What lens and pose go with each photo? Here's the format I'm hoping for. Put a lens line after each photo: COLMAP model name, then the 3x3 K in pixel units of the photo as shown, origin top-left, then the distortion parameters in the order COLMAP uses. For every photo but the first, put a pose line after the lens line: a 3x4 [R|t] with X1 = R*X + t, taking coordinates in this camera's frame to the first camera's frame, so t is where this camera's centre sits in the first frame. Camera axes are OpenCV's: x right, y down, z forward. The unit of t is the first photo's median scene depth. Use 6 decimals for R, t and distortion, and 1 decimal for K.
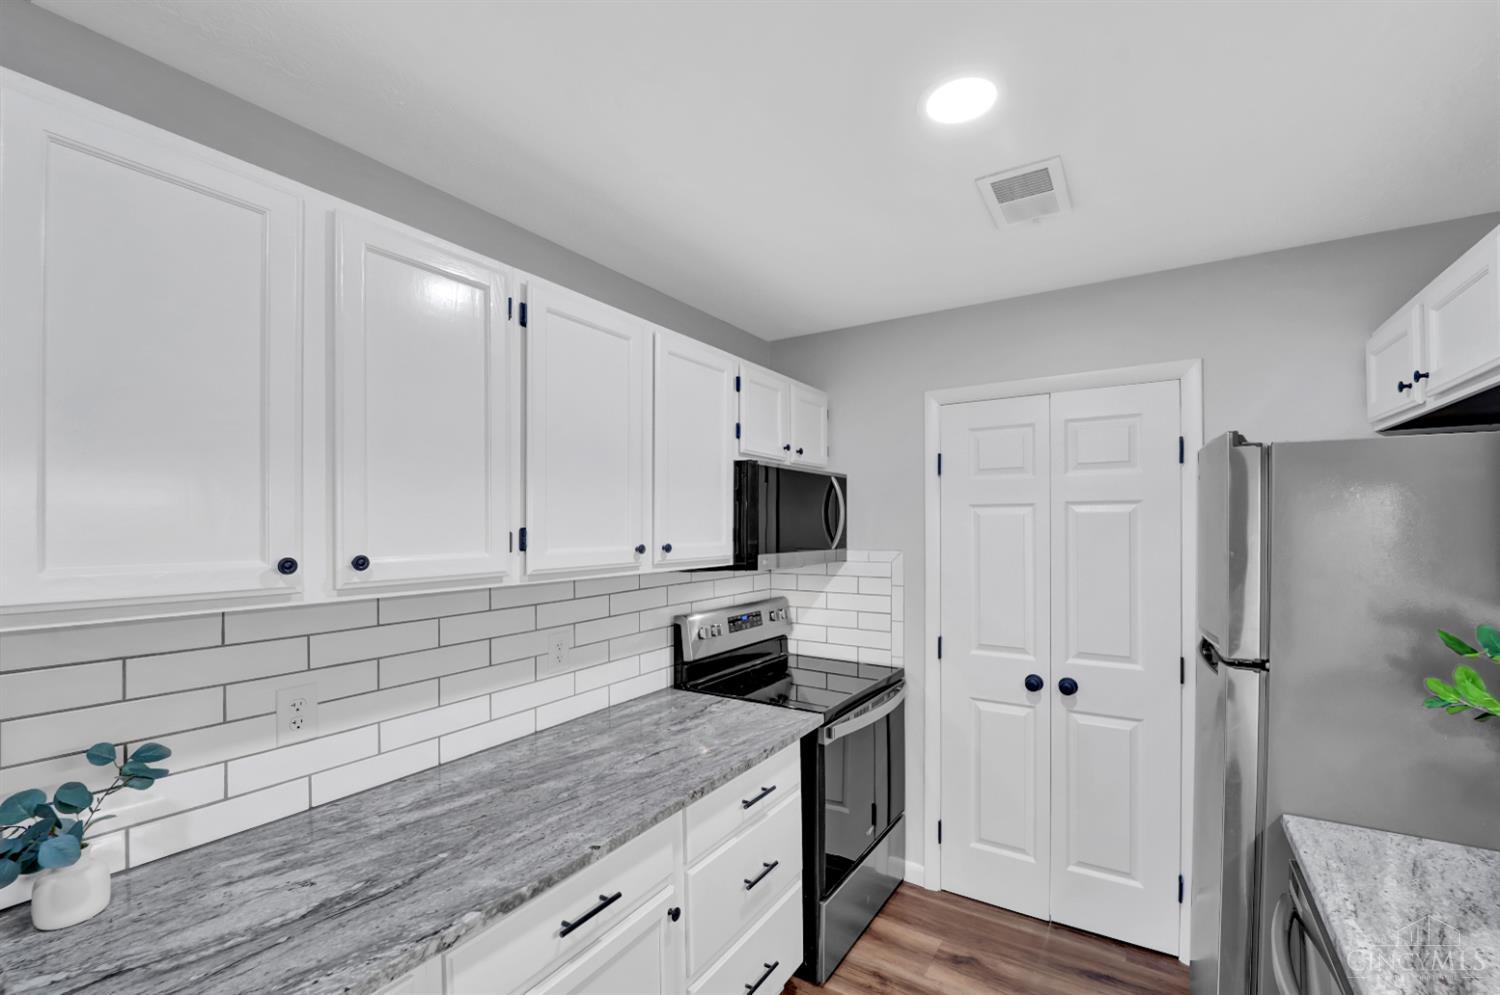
lens RADIAL K [[607.6, 0, 743.9], [0, 607.6, 511.9], [0, 0, 1]] dist [0.000265, -0.000185]
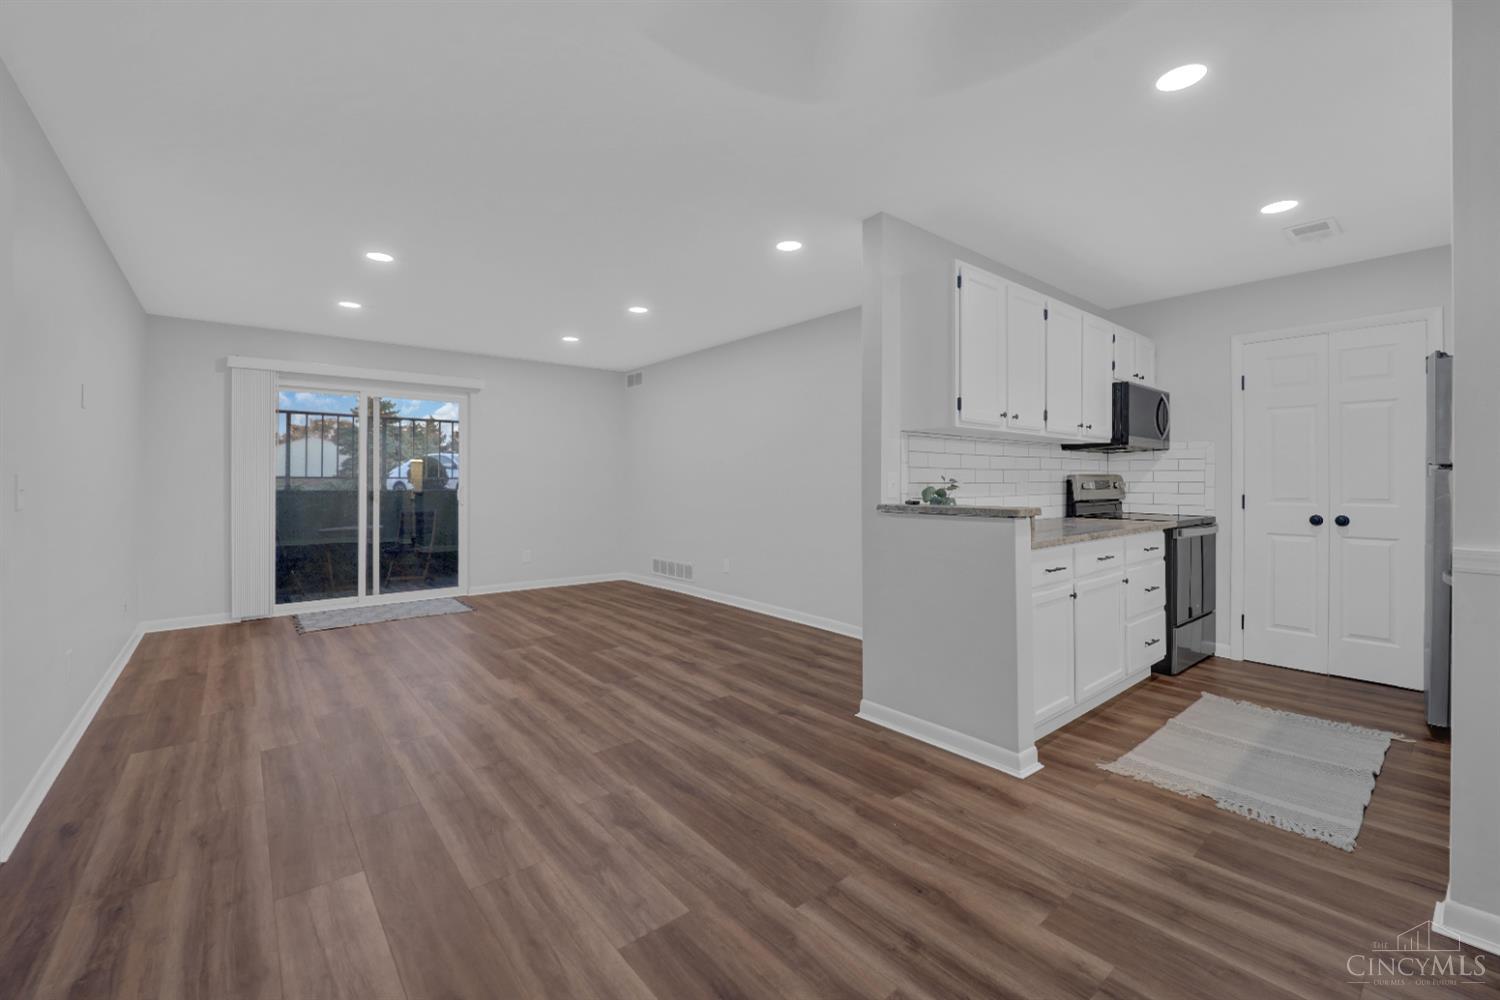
lens RADIAL K [[625.0, 0, 750.1], [0, 625.0, 473.3], [0, 0, 1]] dist [-0.015105, -0.000345]
pose [[0.959317, -0.004515, -0.282295, -0.468803], [0.006922, 0.999948, 0.007531, 0.142504], [0.282246, -0.009179, 0.959298, -0.926298]]
